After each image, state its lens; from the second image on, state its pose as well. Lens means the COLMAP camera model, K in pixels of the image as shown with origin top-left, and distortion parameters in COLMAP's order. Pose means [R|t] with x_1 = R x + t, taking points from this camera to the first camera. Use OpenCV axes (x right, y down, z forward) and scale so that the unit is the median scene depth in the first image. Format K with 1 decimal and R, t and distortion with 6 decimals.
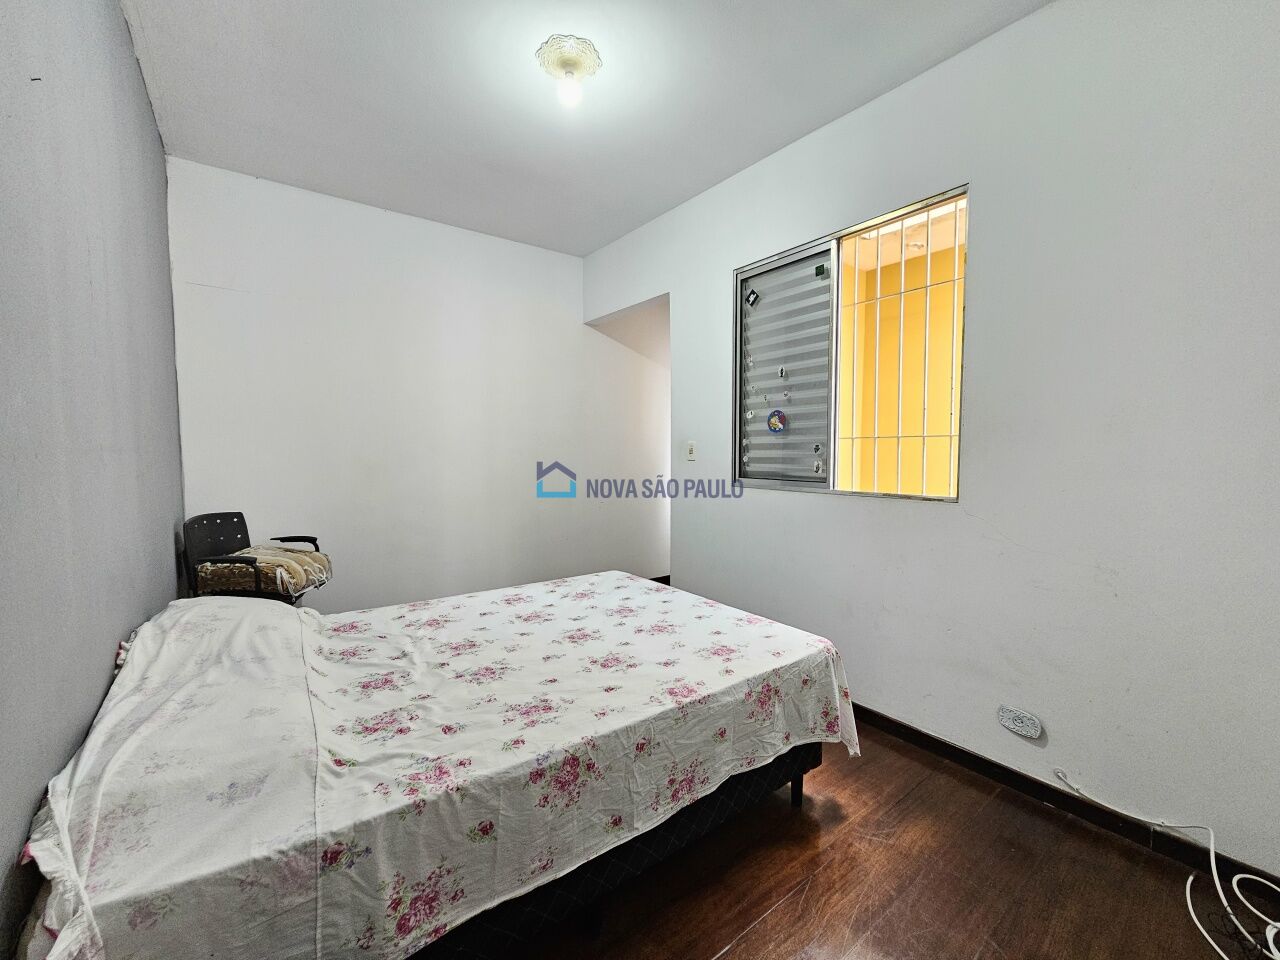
lens RADIAL K [[521.9, 0, 642.4], [0, 521.9, 479.4], [0, 0, 1]] dist [0.002808, 0.000358]
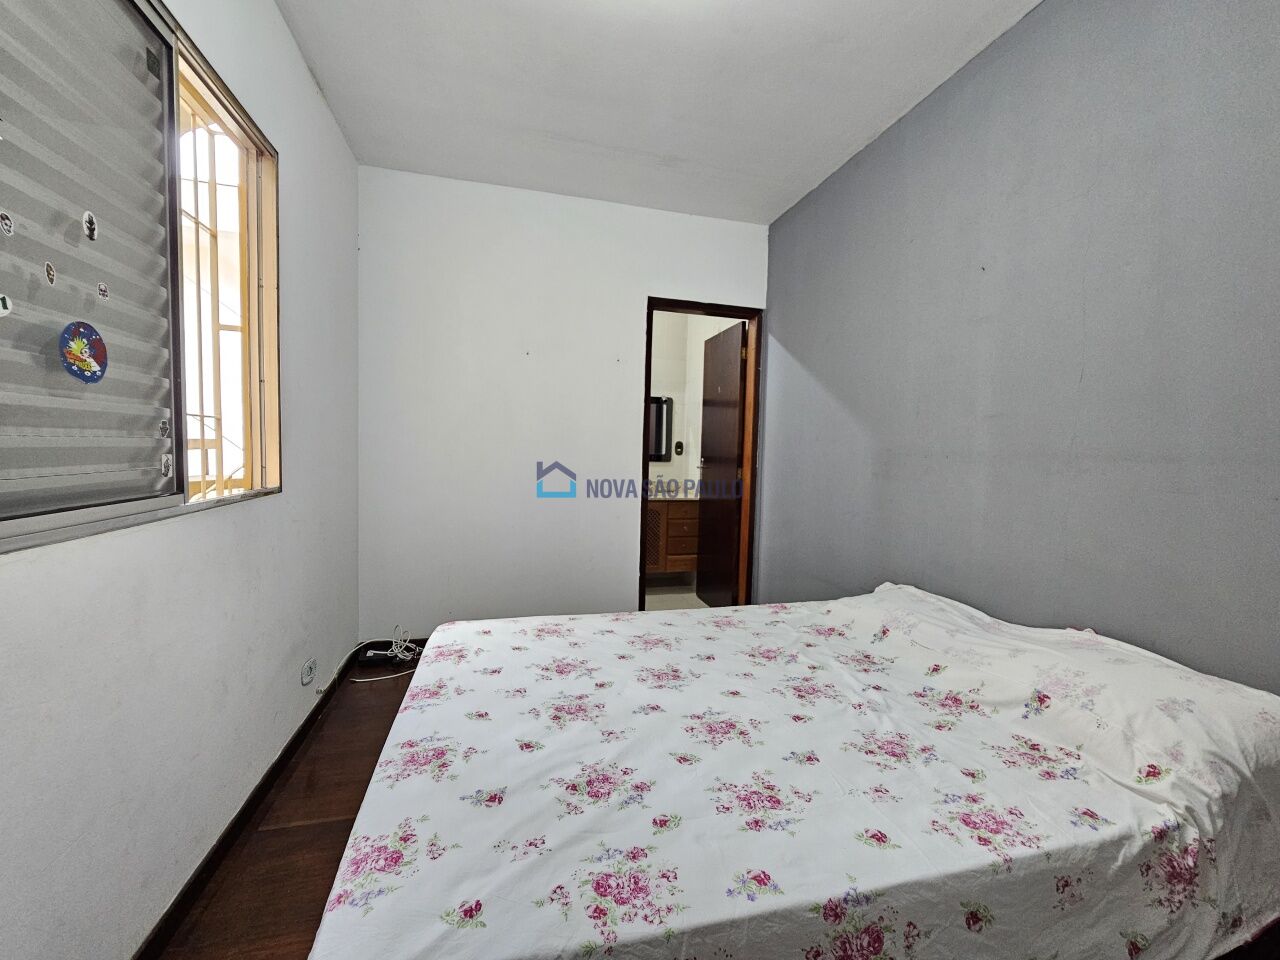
lens RADIAL K [[521.9, 0, 642.2], [0, 521.9, 478.5], [0, 0, 1]] dist [0.002808, 0.000358]
pose [[-0.925432, -0.046409, 0.376060, -0.353380], [-0.005267, 0.993951, 0.109700, -0.085822], [-0.378876, 0.099539, -0.920079, 1.621487]]
